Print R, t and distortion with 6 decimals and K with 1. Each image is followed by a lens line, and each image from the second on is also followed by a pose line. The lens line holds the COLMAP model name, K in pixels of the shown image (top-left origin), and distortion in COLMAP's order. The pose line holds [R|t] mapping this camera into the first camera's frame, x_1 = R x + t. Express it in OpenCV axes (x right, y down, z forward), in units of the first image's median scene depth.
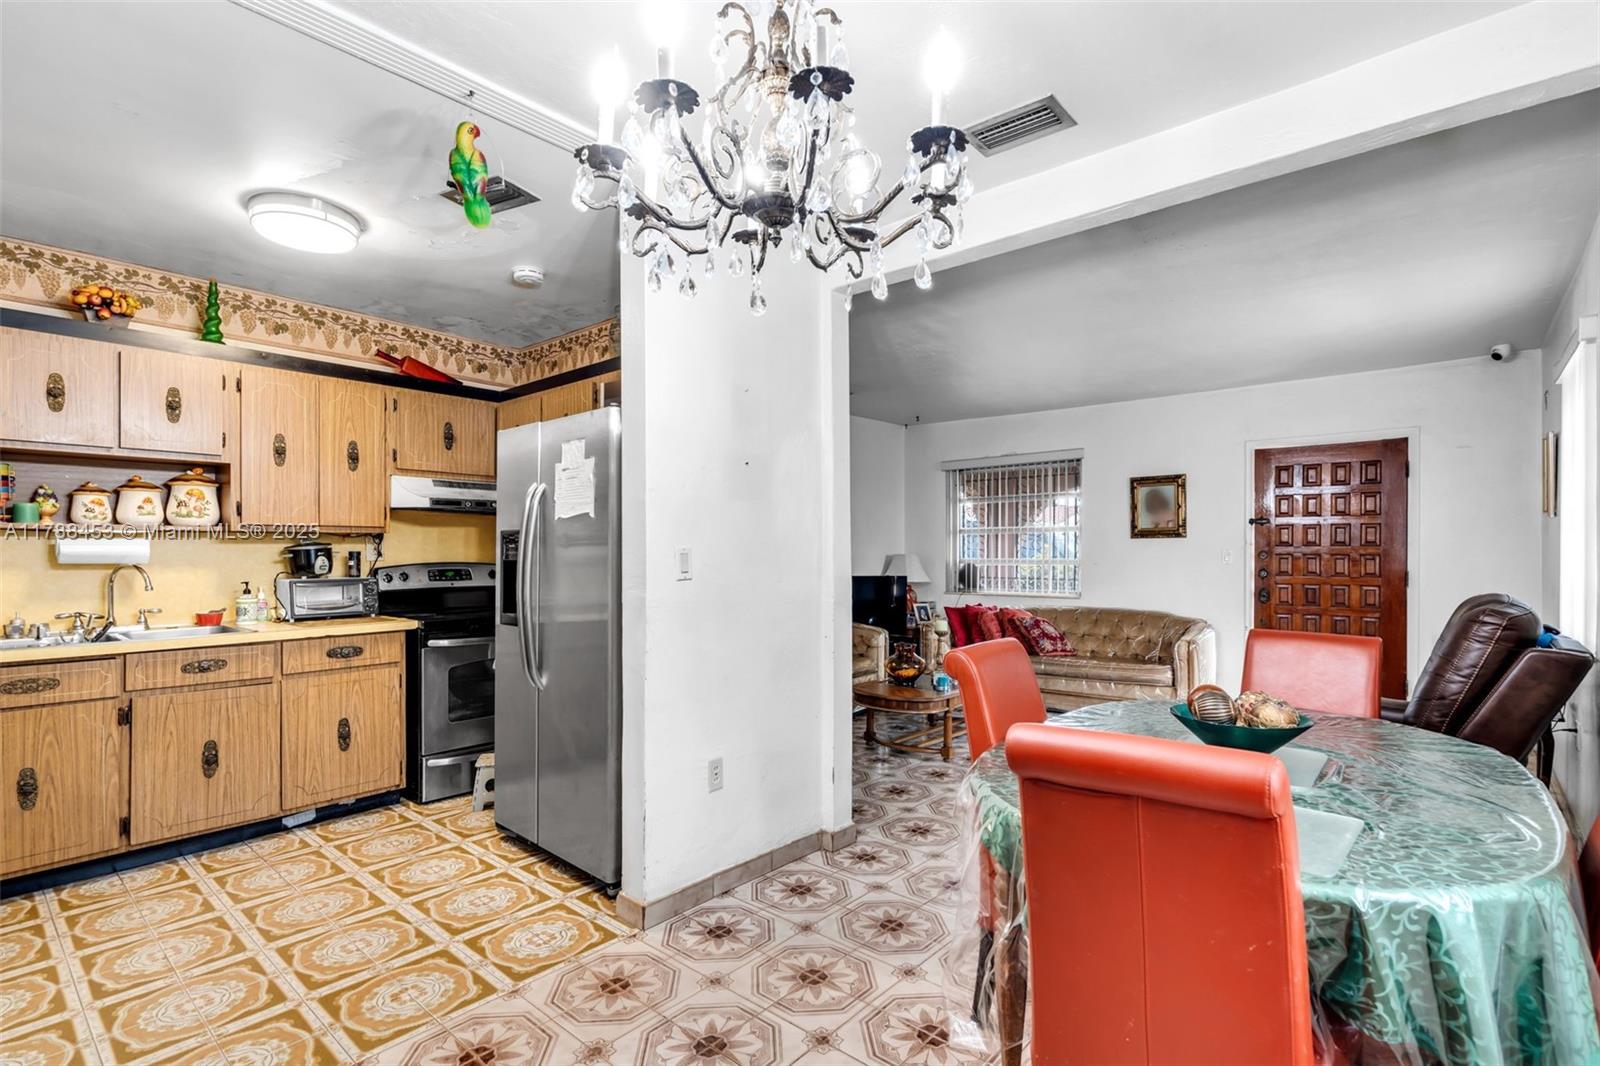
lens RADIAL K [[741.0, 0, 798.9], [0, 741.0, 545.7], [0, 0, 1]] dist [-0.002528, 0.000873]
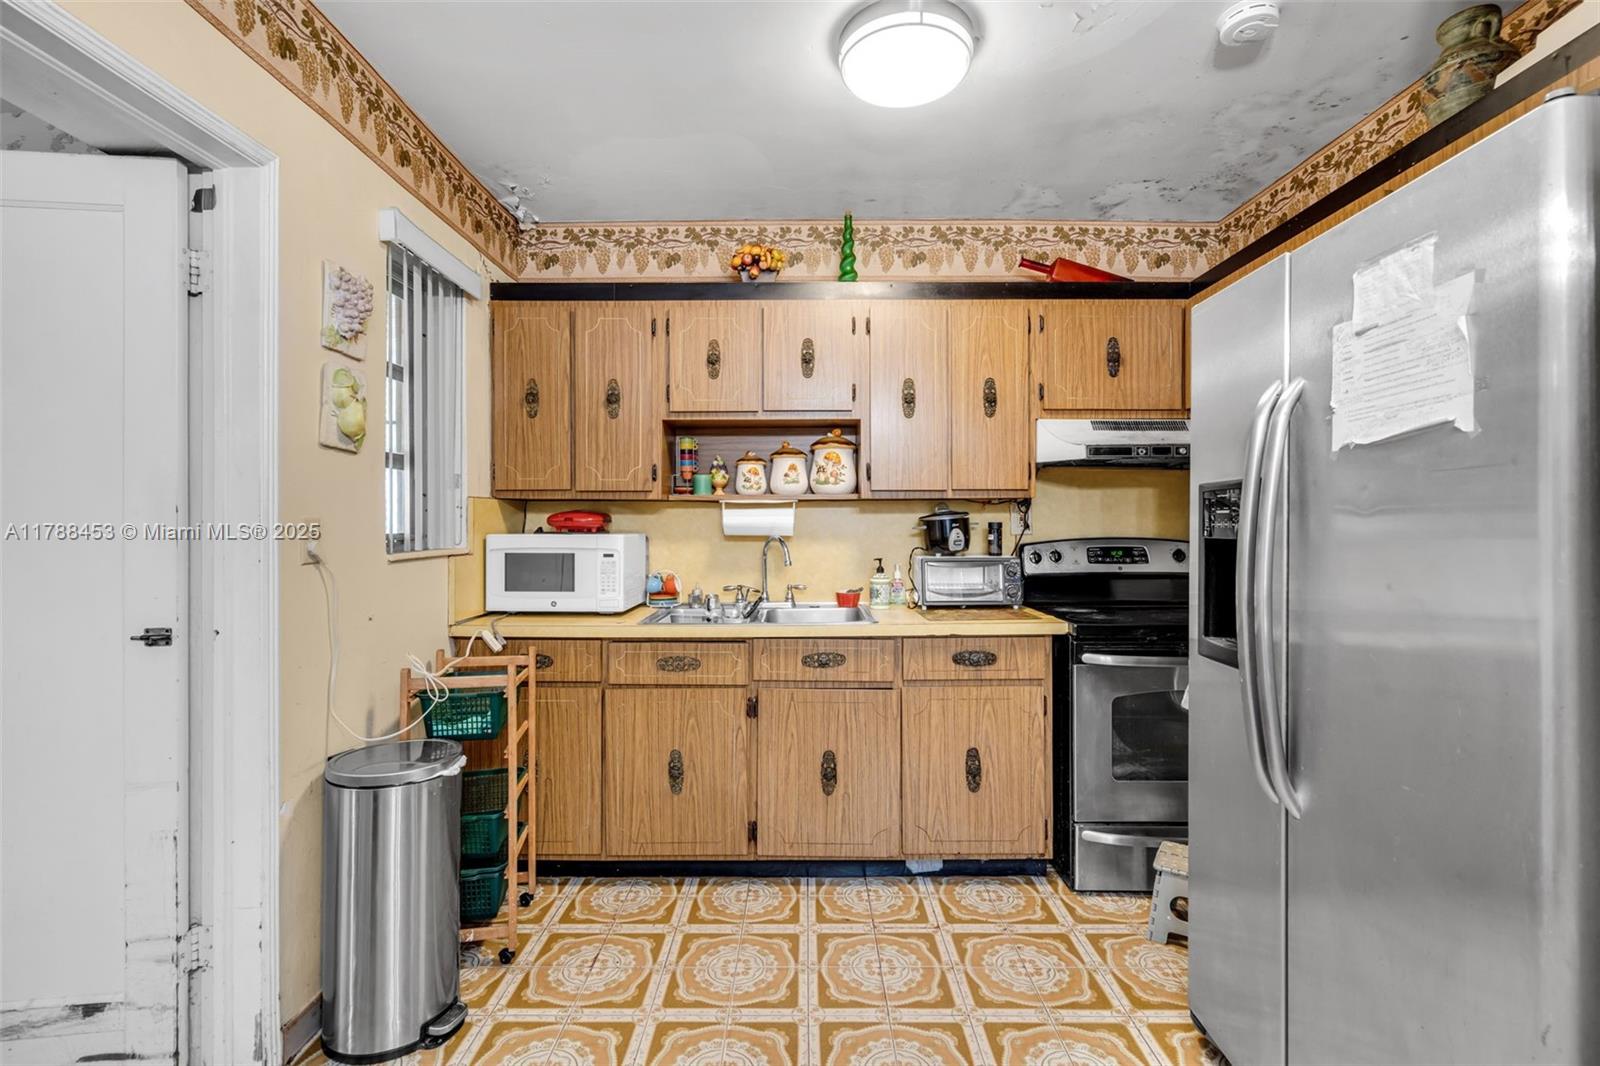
lens RADIAL K [[741.0, 0, 797.3], [0, 741.0, 524.9], [0, 0, 1]] dist [-0.002528, 0.000873]
pose [[0.651581, 0.002034, -0.758576, -0.166015], [0.007287, 0.999933, 0.008941, 0.002265], [0.758544, -0.011354, 0.651523, 0.382559]]
